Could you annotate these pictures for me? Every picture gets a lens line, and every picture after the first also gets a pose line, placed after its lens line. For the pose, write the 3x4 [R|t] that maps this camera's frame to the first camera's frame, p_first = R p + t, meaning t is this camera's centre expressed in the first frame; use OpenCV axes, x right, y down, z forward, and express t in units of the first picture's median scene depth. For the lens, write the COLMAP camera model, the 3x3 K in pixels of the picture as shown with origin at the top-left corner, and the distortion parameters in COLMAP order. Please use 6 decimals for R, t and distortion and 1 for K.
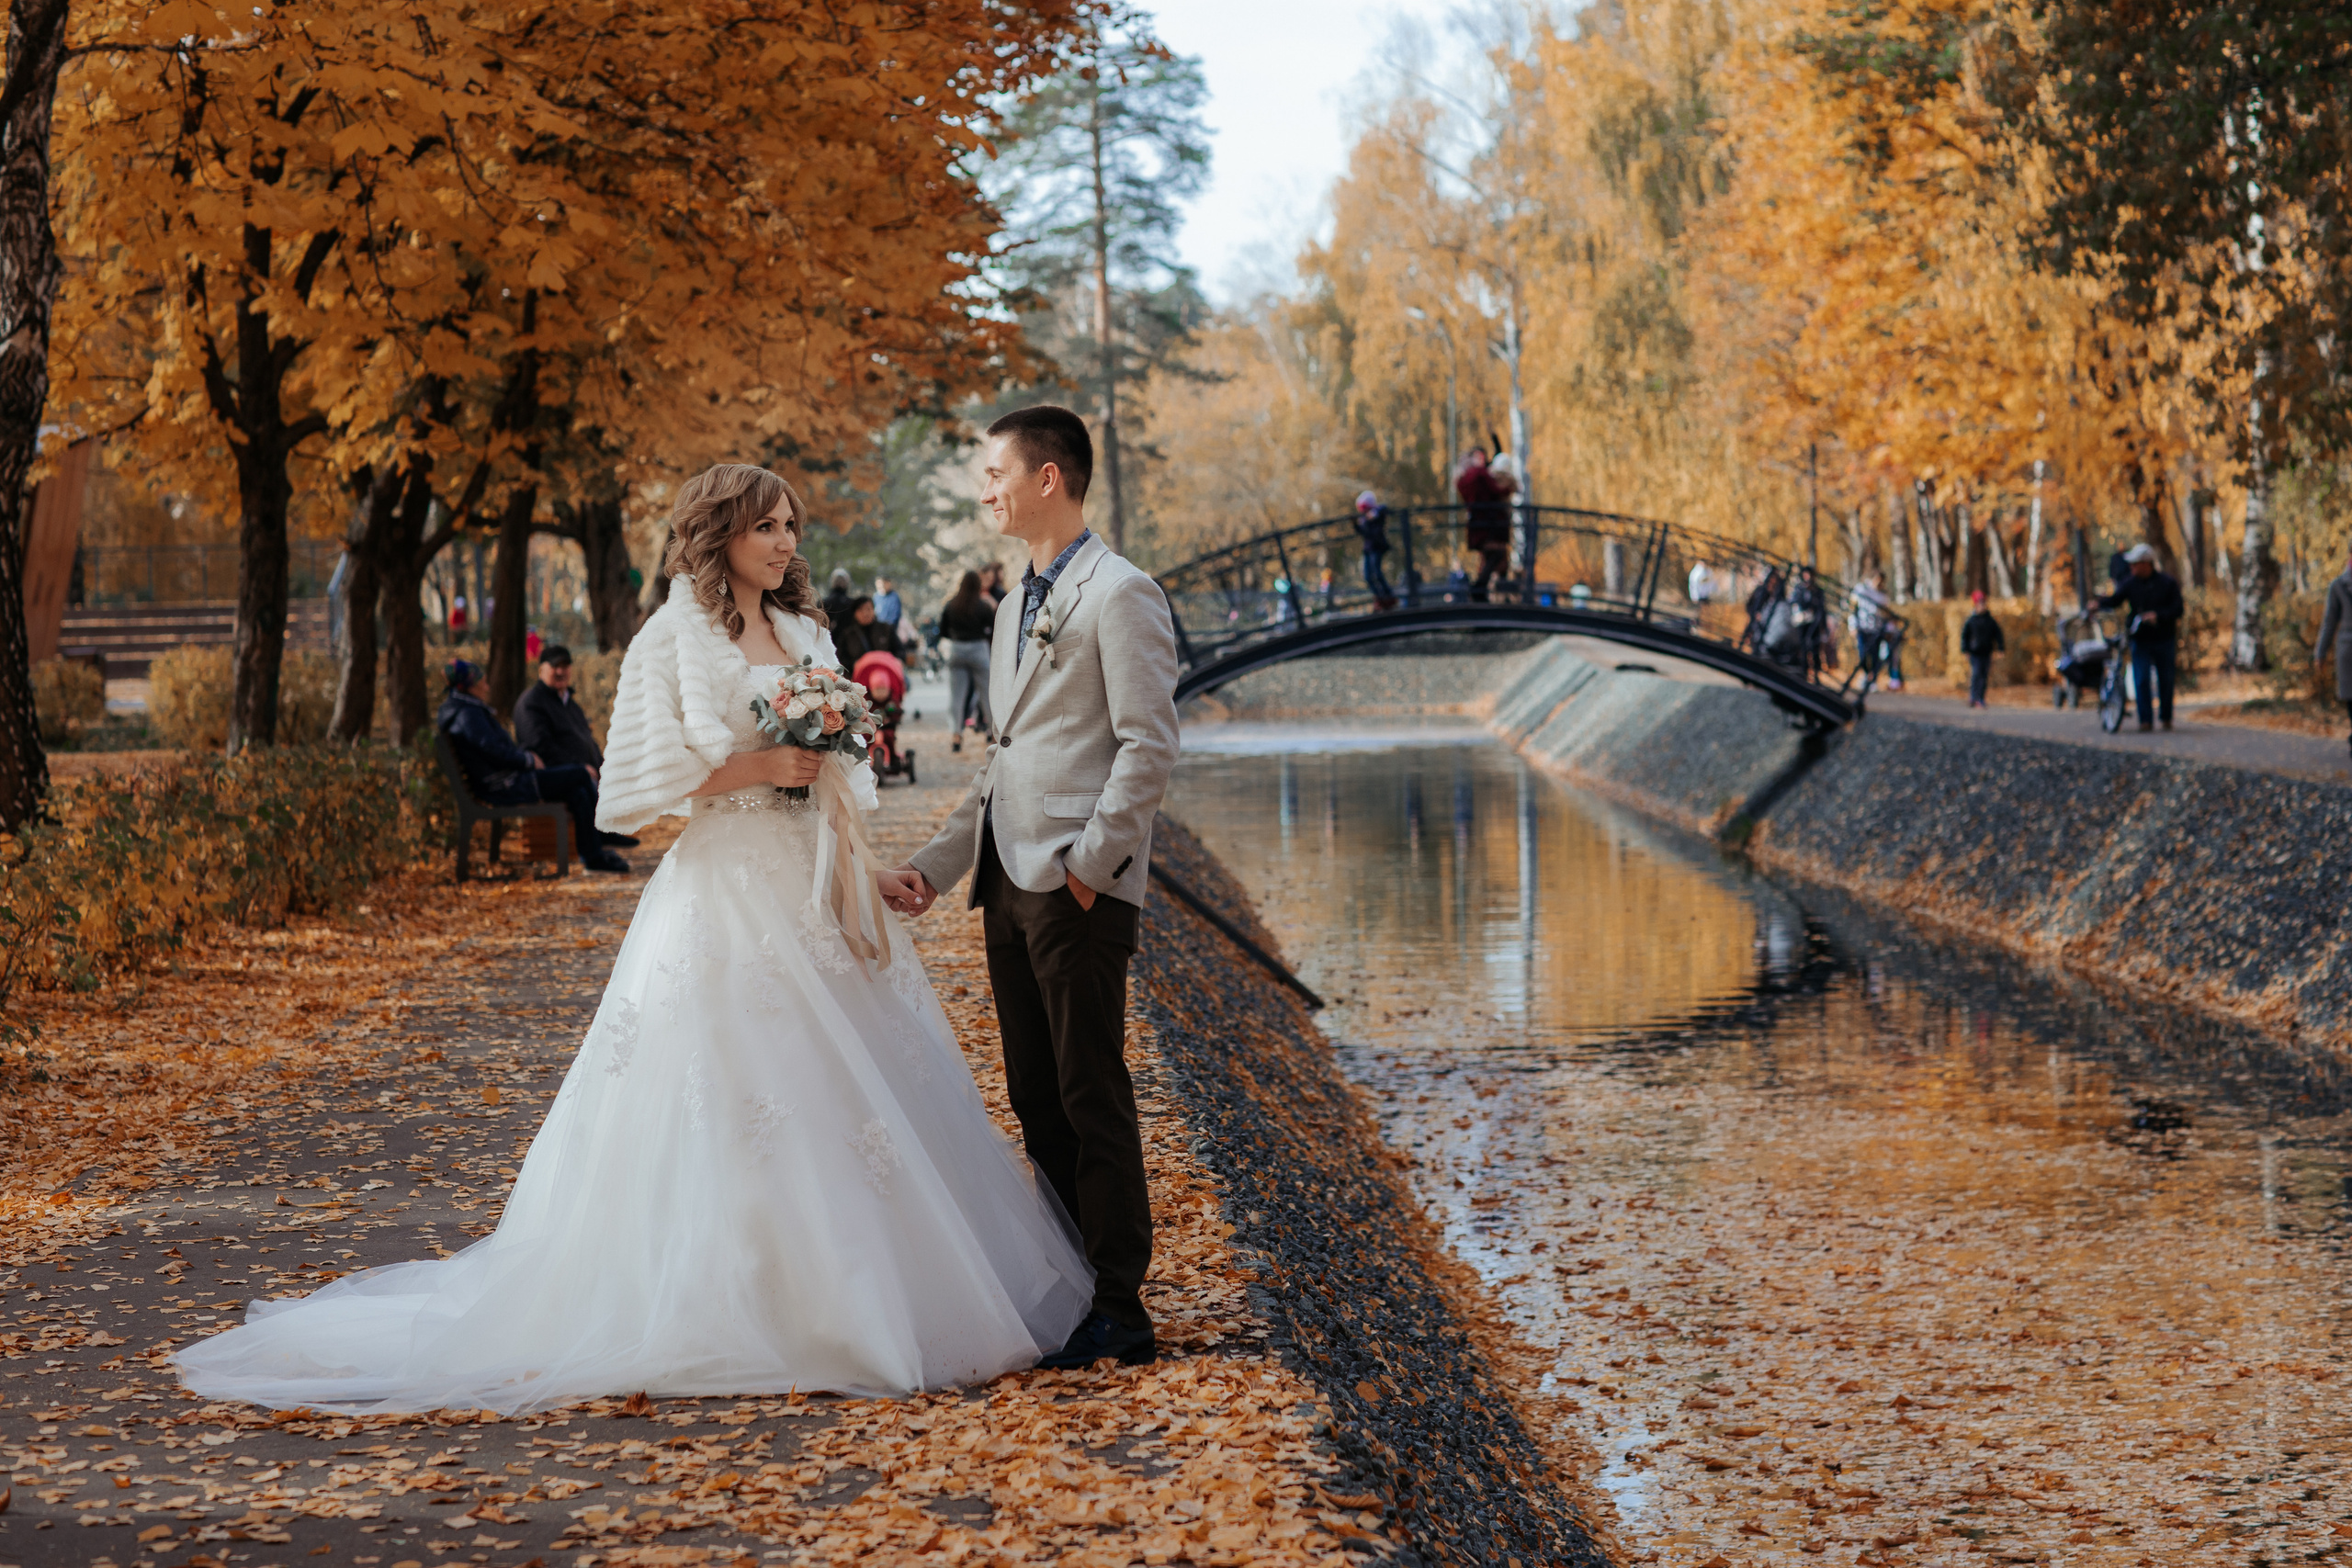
lens RADIAL K [[5688.1, 0, 1177.0], [0, 5688.1, 1069.9], [0, 0, 1]] dist [-0.038425, -0.041932]
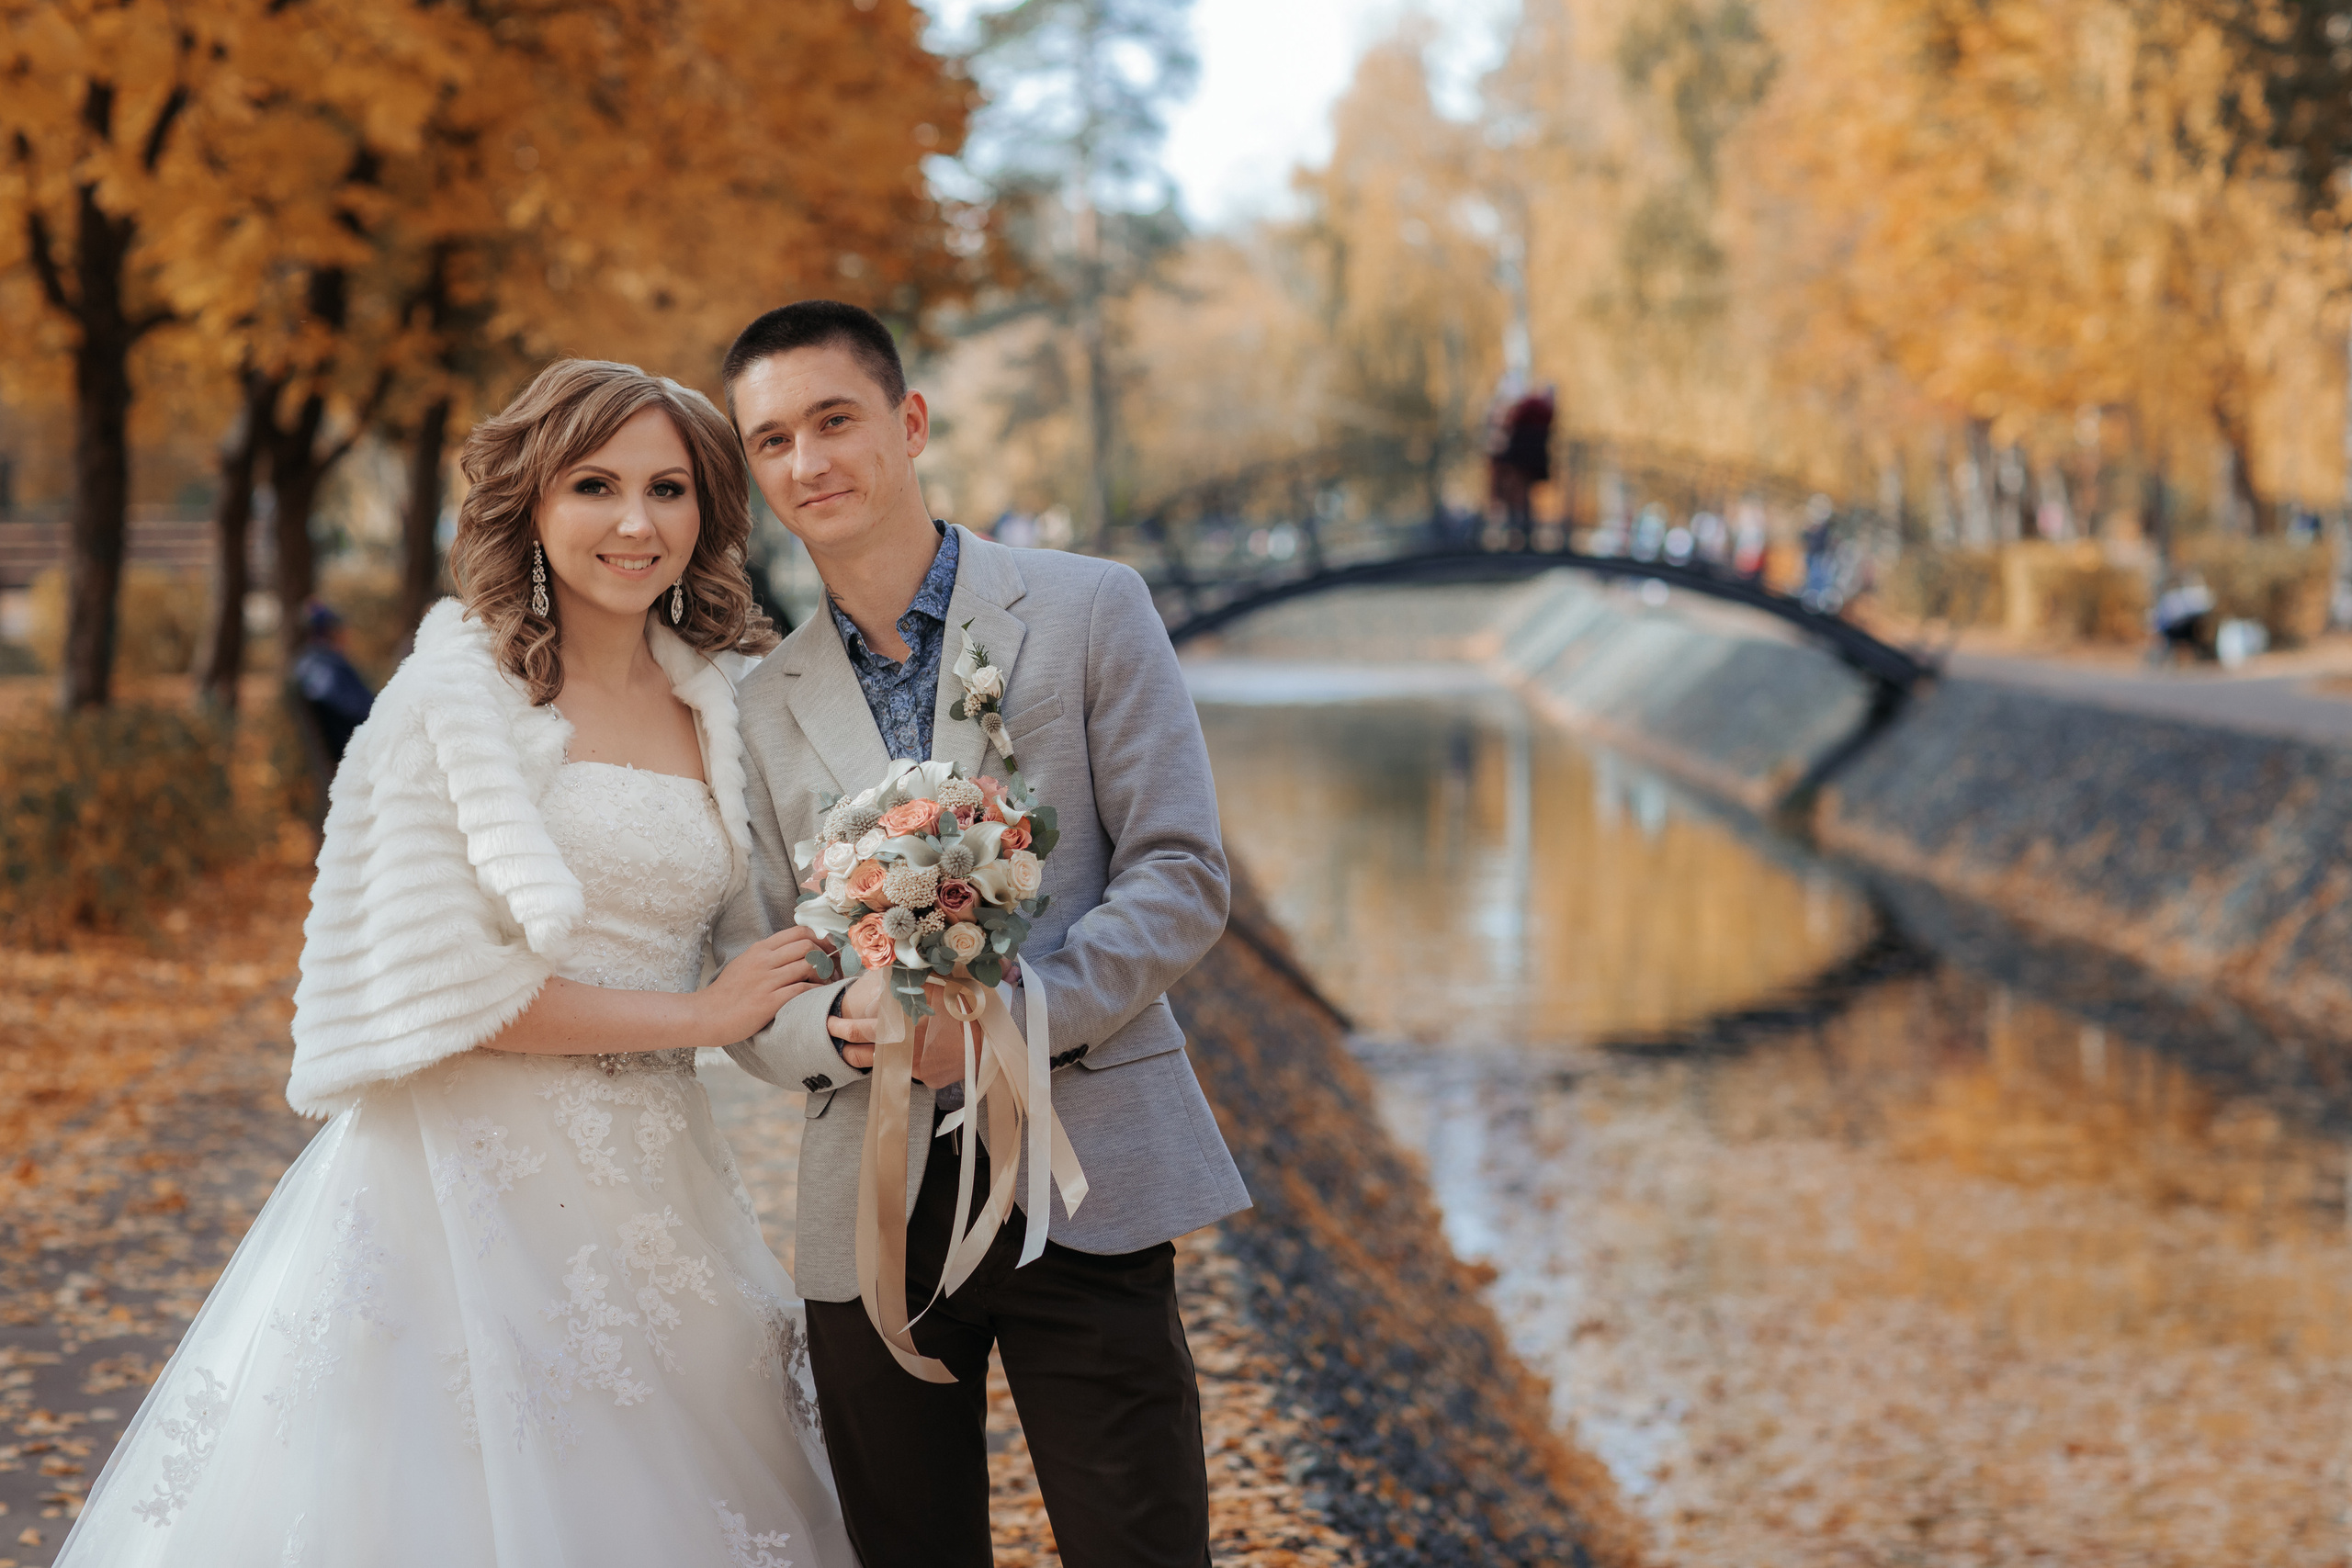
lens RADIAL K [[5536.9, 0, 1176.0], [0, 5536.9, 784.0], [0, 0, 1]] dist [-0.091118, -0.344292]
pose [[0.999844, 0.016394, 0.006625, -0.004968], [-0.016153, 0.999261, -0.034877, -0.012946], [-0.007192, 0.034765, 0.999370, 0.129598]]
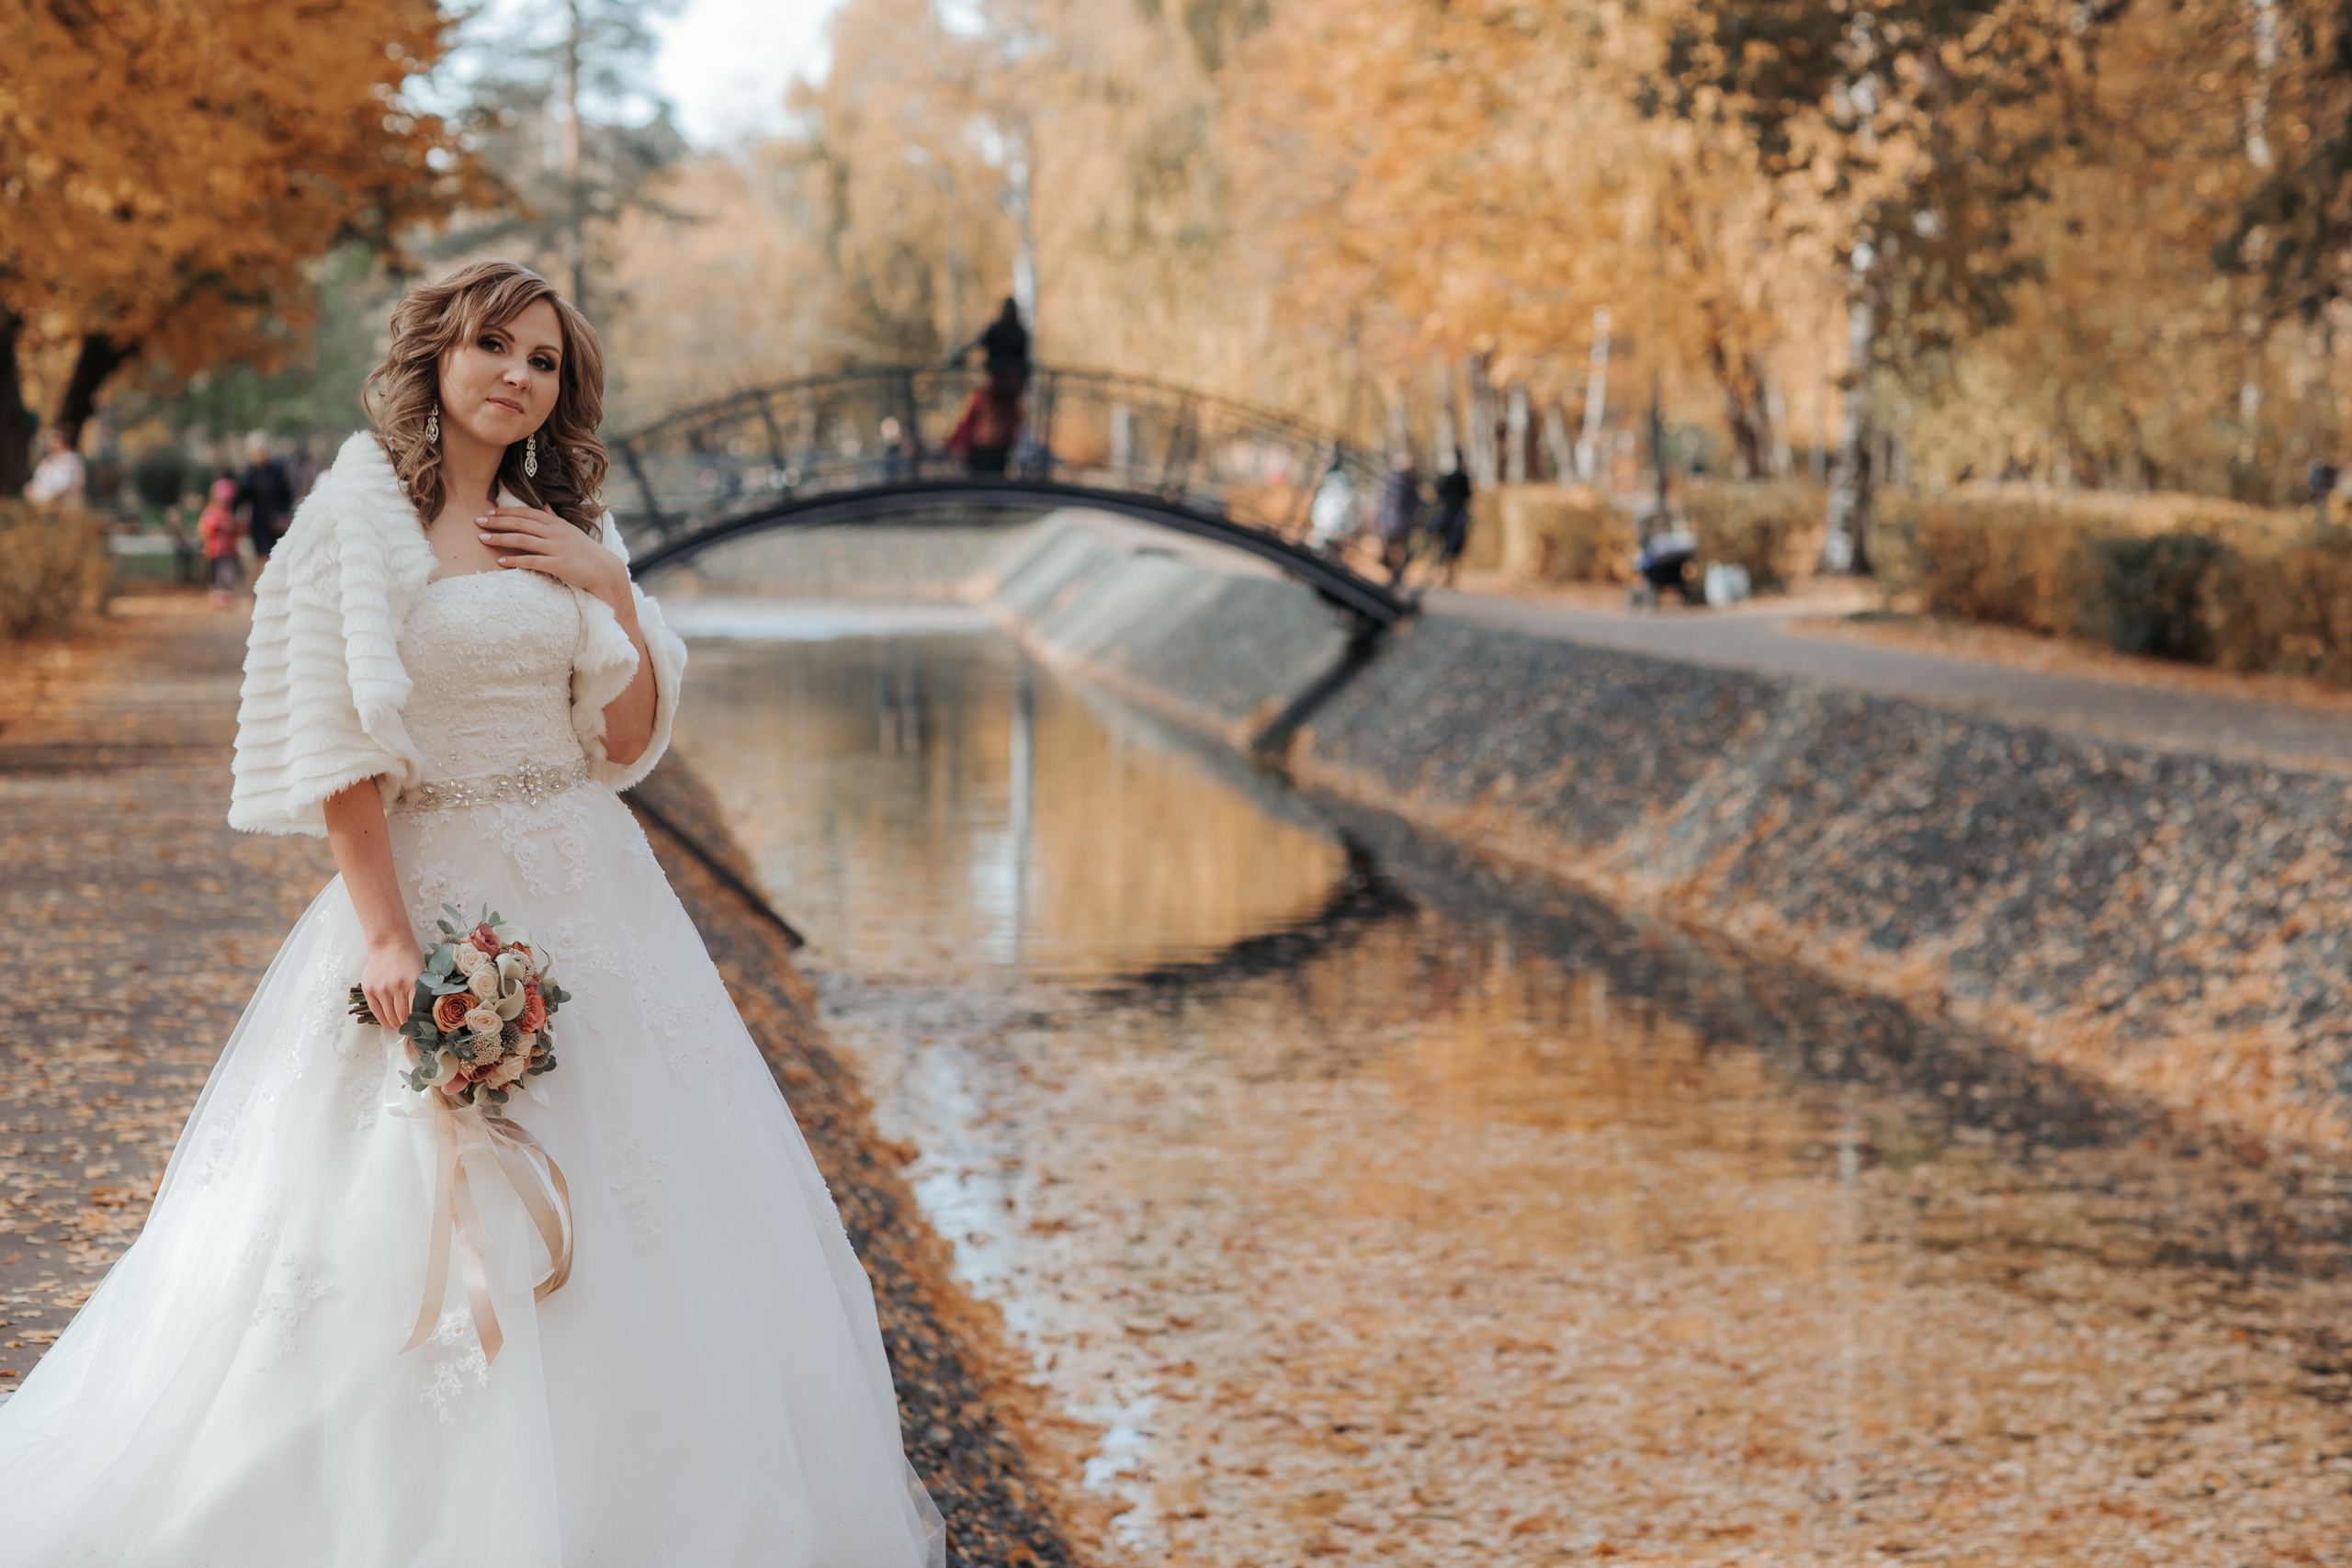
lens RADIAL K [[6000.6, 0, 1176.0], [0, 6000.6, 784.0], [0, 0, 1]] dist [-0.088066, -0.382410]
pose [[0.995685, 0.025319, 0.089276, -0.000023], [-0.022658, 0.999272, -0.030698, -0.006157], [-0.089988, 0.028542, 0.995534, 0.070191]]
